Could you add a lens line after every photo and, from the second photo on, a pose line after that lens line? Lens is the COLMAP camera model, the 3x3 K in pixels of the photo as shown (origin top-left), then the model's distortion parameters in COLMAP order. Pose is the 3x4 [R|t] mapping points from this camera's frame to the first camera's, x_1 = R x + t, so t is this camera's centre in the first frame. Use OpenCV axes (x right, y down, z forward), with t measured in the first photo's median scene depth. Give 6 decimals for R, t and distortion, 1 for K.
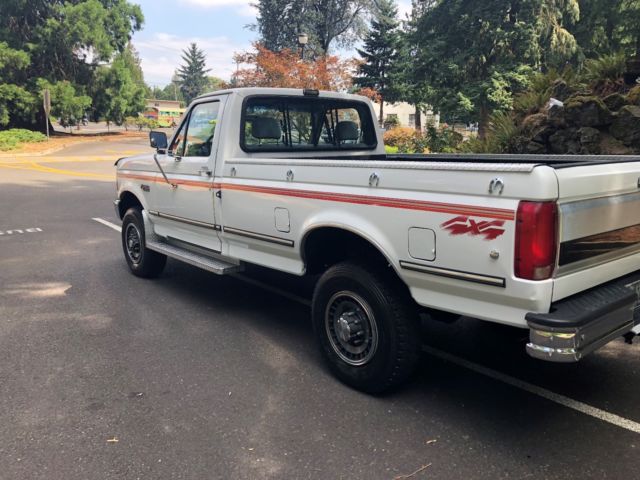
lens RADIAL K [[523.1, 0, 317.7], [0, 523.1, 239.3], [0, 0, 1]] dist [0.015923, -0.002273]
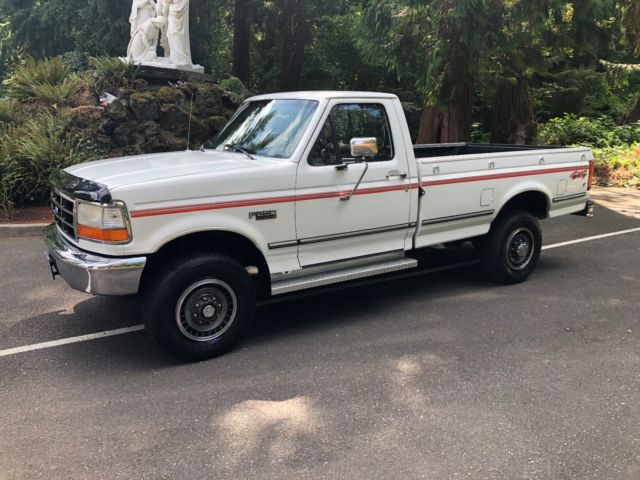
lens RADIAL K [[523.1, 0, 317.7], [0, 523.1, 239.3], [0, 0, 1]] dist [0.015923, -0.002273]
pose [[0.121746, -0.215232, 0.968944, -0.596505], [0.183966, 0.964185, 0.191060, -0.110696], [-0.975364, 0.154992, 0.156981, 0.483880]]
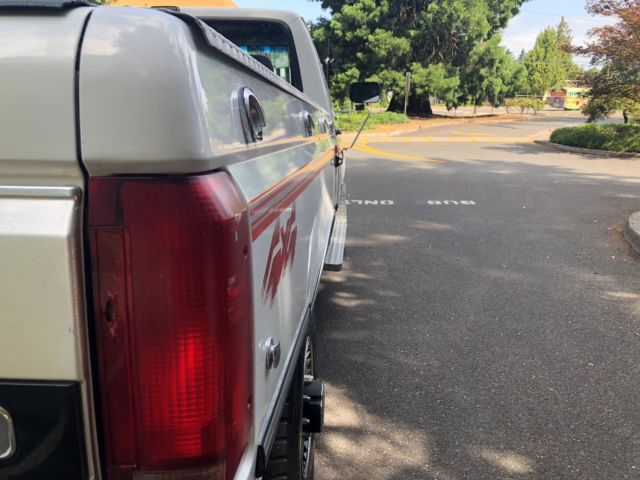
lens RADIAL K [[523.1, 0, 317.7], [0, 523.1, 239.3], [0, 0, 1]] dist [0.015923, -0.002273]
pose [[0.719585, 0.153083, -0.677320, 0.310652], [-0.135408, 0.987607, 0.079355, -0.041320], [0.681074, 0.034612, 0.731396, 0.342624]]
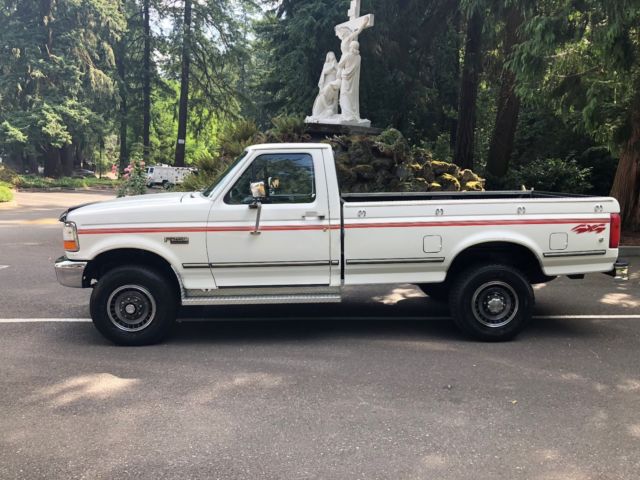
lens RADIAL K [[526.7, 0, 318.8], [0, 526.7, 237.5], [0, 0, 1]] dist [0.017181, 0.006082]
pose [[0.611546, -0.100358, 0.784818, -0.529198], [0.149547, 0.988705, 0.009899, -0.044395], [-0.776947, 0.111313, 0.619647, 0.140610]]
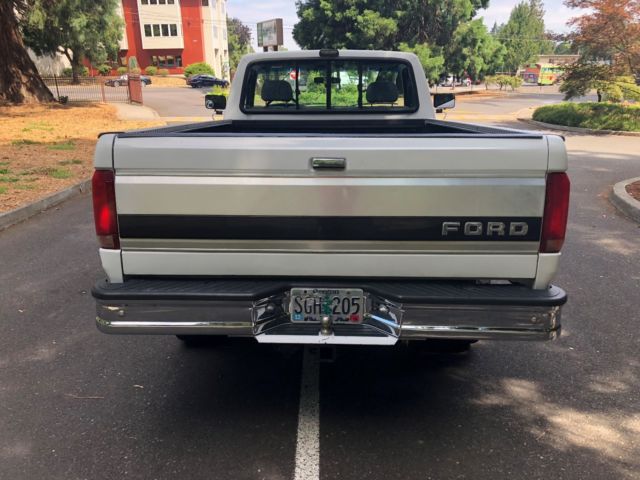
lens RADIAL K [[526.7, 0, 318.8], [0, 526.7, 237.5], [0, 0, 1]] dist [0.017181, 0.006082]
pose [[0.756341, 0.166511, -0.632631, 0.337907], [-0.122124, 0.986002, 0.113515, -0.026514], [0.642677, -0.008597, 0.766089, 0.118930]]
